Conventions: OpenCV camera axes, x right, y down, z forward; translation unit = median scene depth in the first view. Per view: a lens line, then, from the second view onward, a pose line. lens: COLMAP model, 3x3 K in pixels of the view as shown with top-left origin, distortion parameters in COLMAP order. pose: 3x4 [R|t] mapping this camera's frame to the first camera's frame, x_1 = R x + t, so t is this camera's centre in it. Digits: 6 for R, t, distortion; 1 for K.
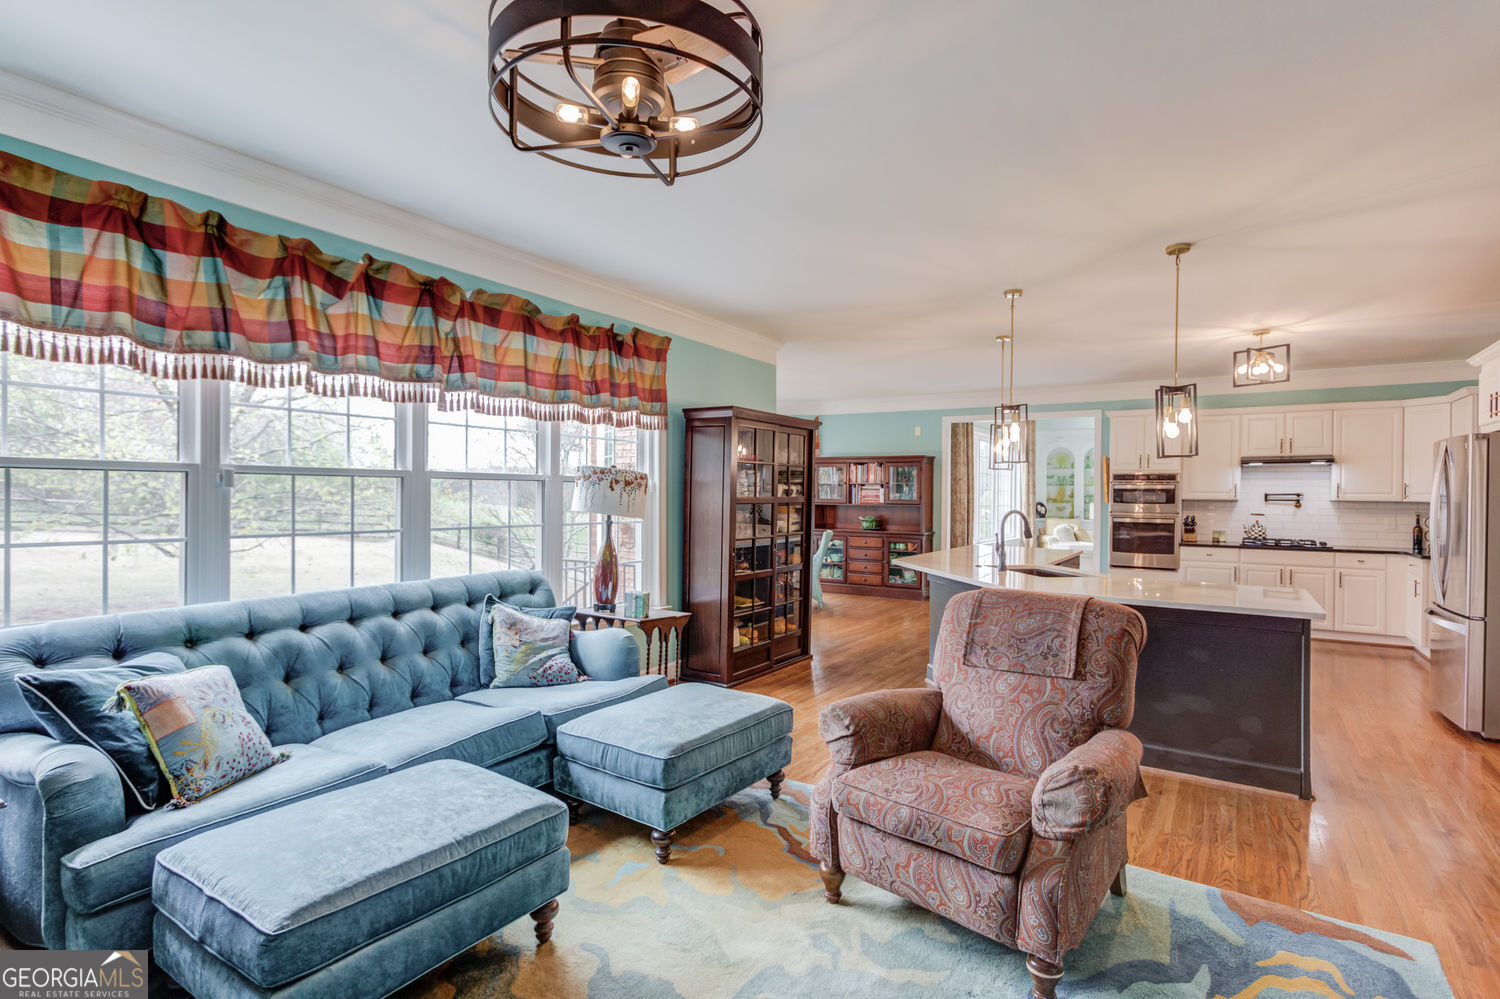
lens RADIAL K [[752.5, 0, 750.0], [0, 752.5, 499.5], [0, 0, 1]] dist [0.018558, 0.000349]
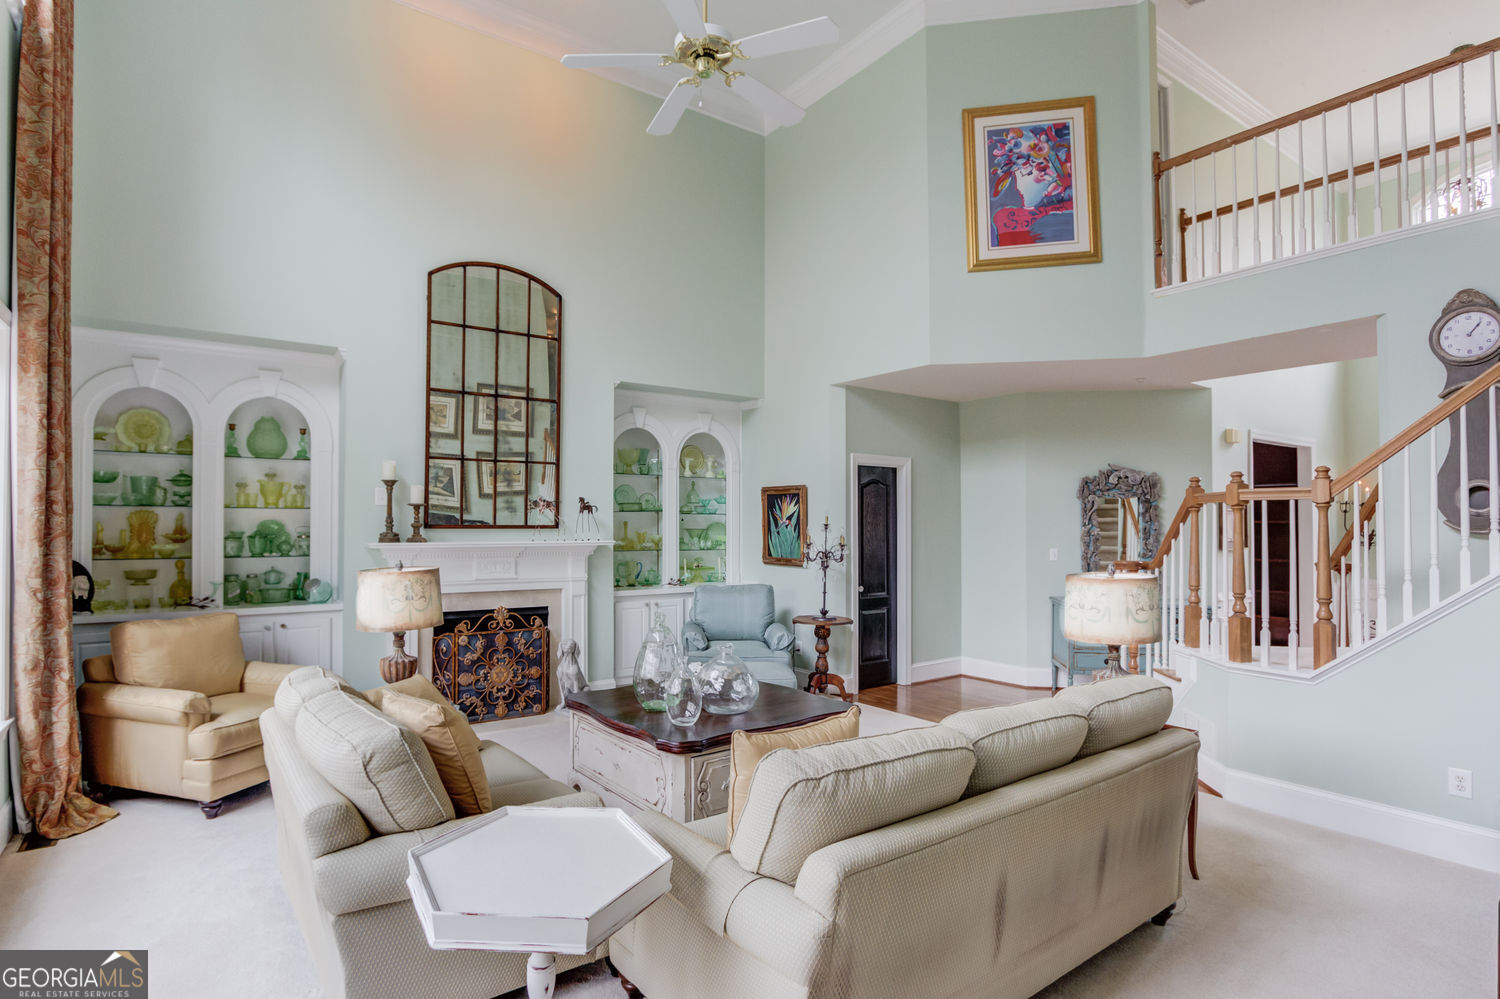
lens RADIAL K [[766.0, 0, 750.0], [0, 766.0, 499.5], [0, 0, 1]] dist [-0.001341, -0.000393]
pose [[0.368082, 0.014331, 0.929683, 0.434924], [0.017102, 0.999608, -0.022180, -0.020570], [-0.929636, 0.024064, 0.367692, 1.372797]]
